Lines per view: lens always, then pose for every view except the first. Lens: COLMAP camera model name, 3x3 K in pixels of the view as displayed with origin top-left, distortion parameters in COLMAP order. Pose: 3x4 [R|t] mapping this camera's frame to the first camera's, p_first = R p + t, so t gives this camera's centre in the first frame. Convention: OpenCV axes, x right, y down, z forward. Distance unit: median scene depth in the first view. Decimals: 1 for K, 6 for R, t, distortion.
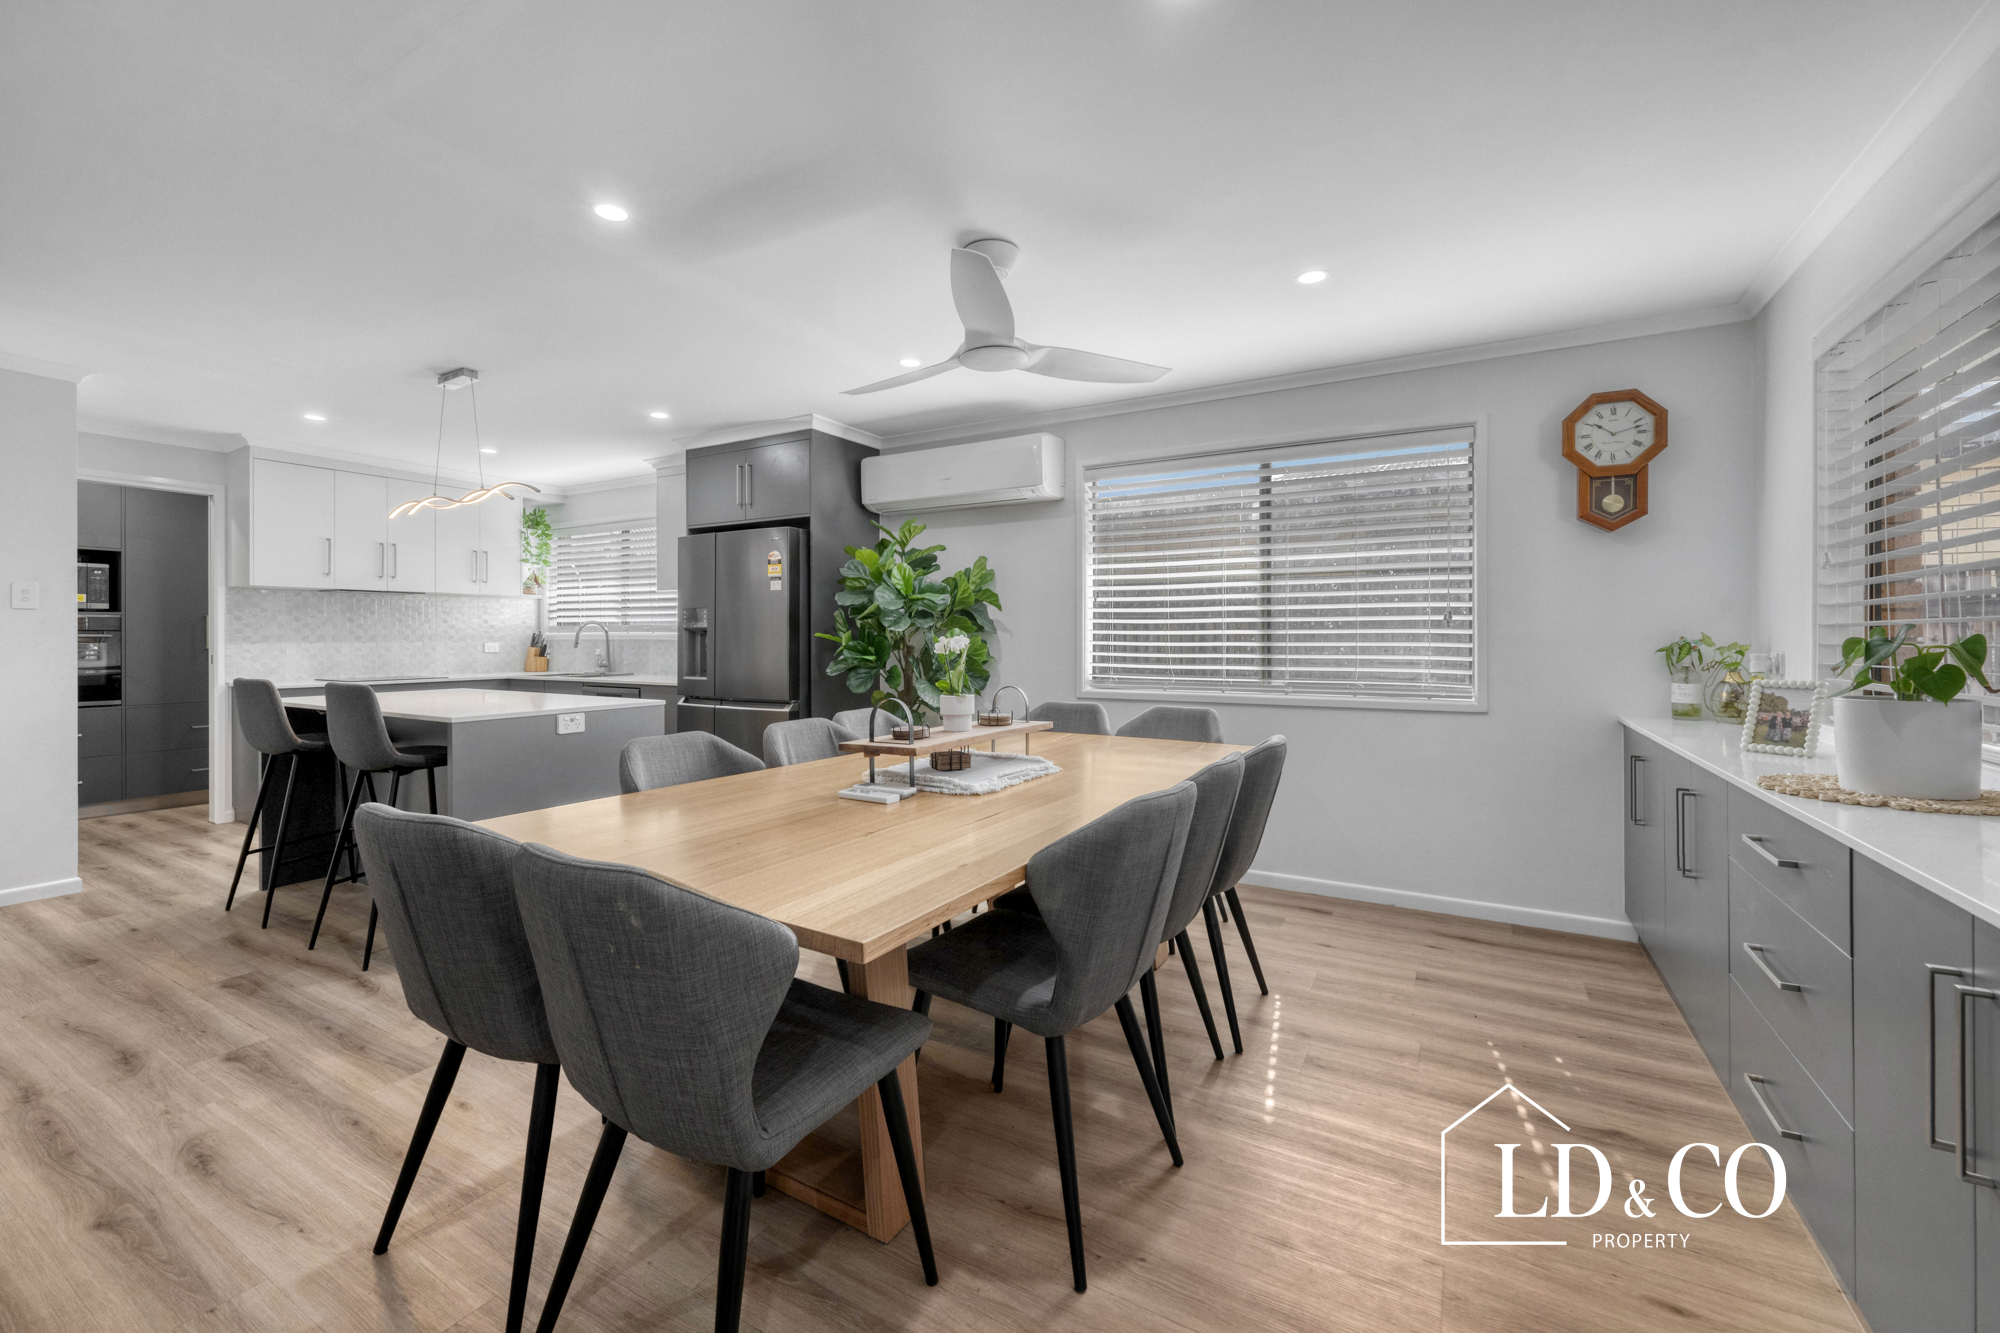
lens RADIAL K [[827.0, 0, 996.0], [0, 827.0, 633.0], [0, 0, 1]] dist [0.001460, 0.000036]
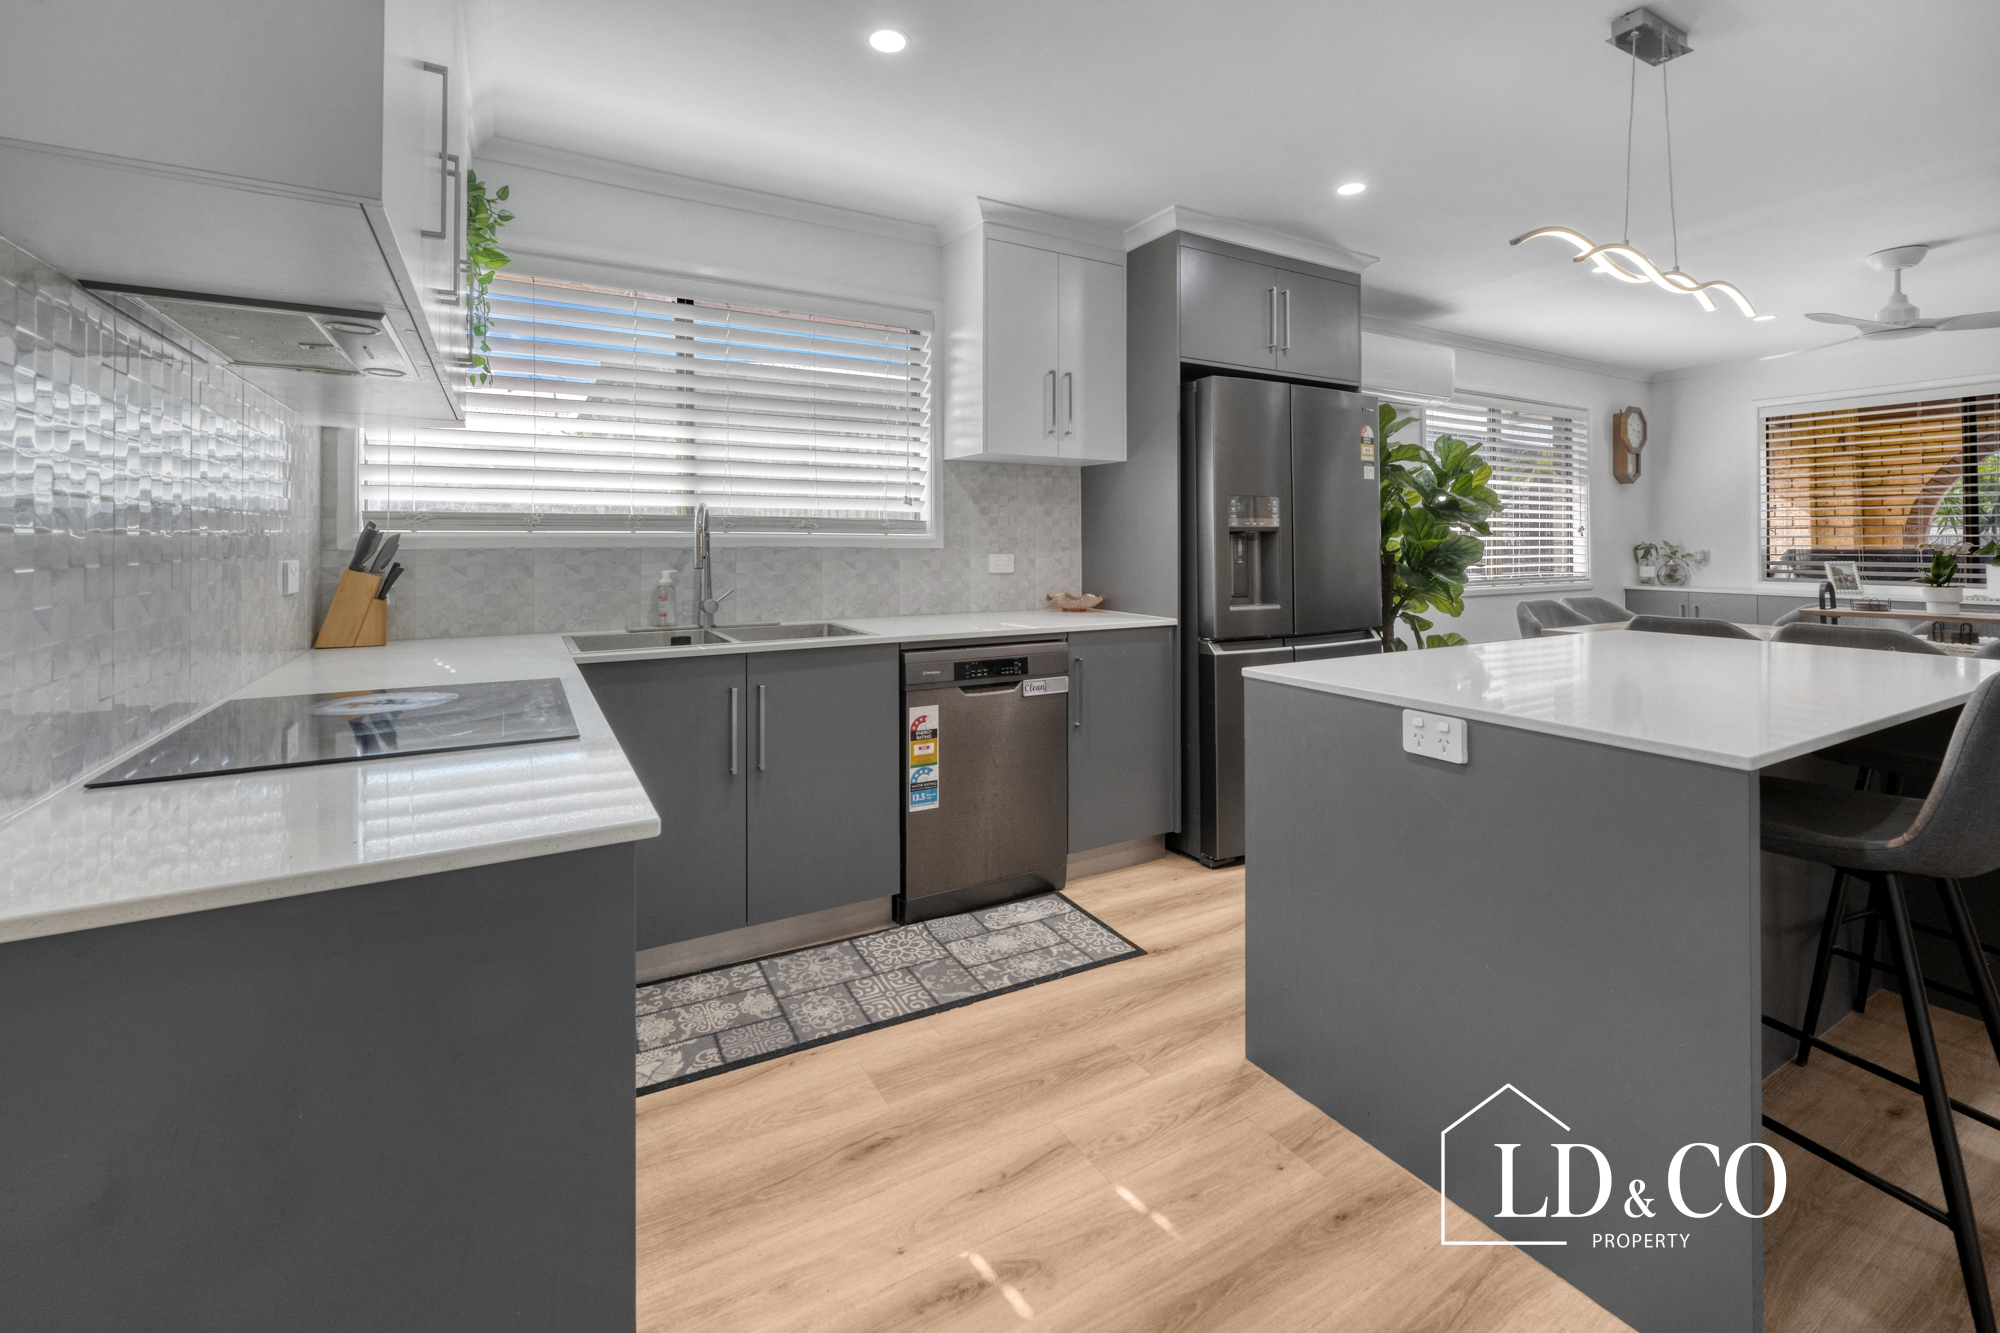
lens RADIAL K [[828.8, 0, 999.1], [0, 828.8, 612.4], [0, 0, 1]] dist [-0.001499, -0.000202]
pose [[0.494406, -0.071975, 0.866246, -1.064319], [-0.003912, 0.996372, 0.085020, 0.005970], [-0.869222, -0.045423, 0.492330, 0.889540]]
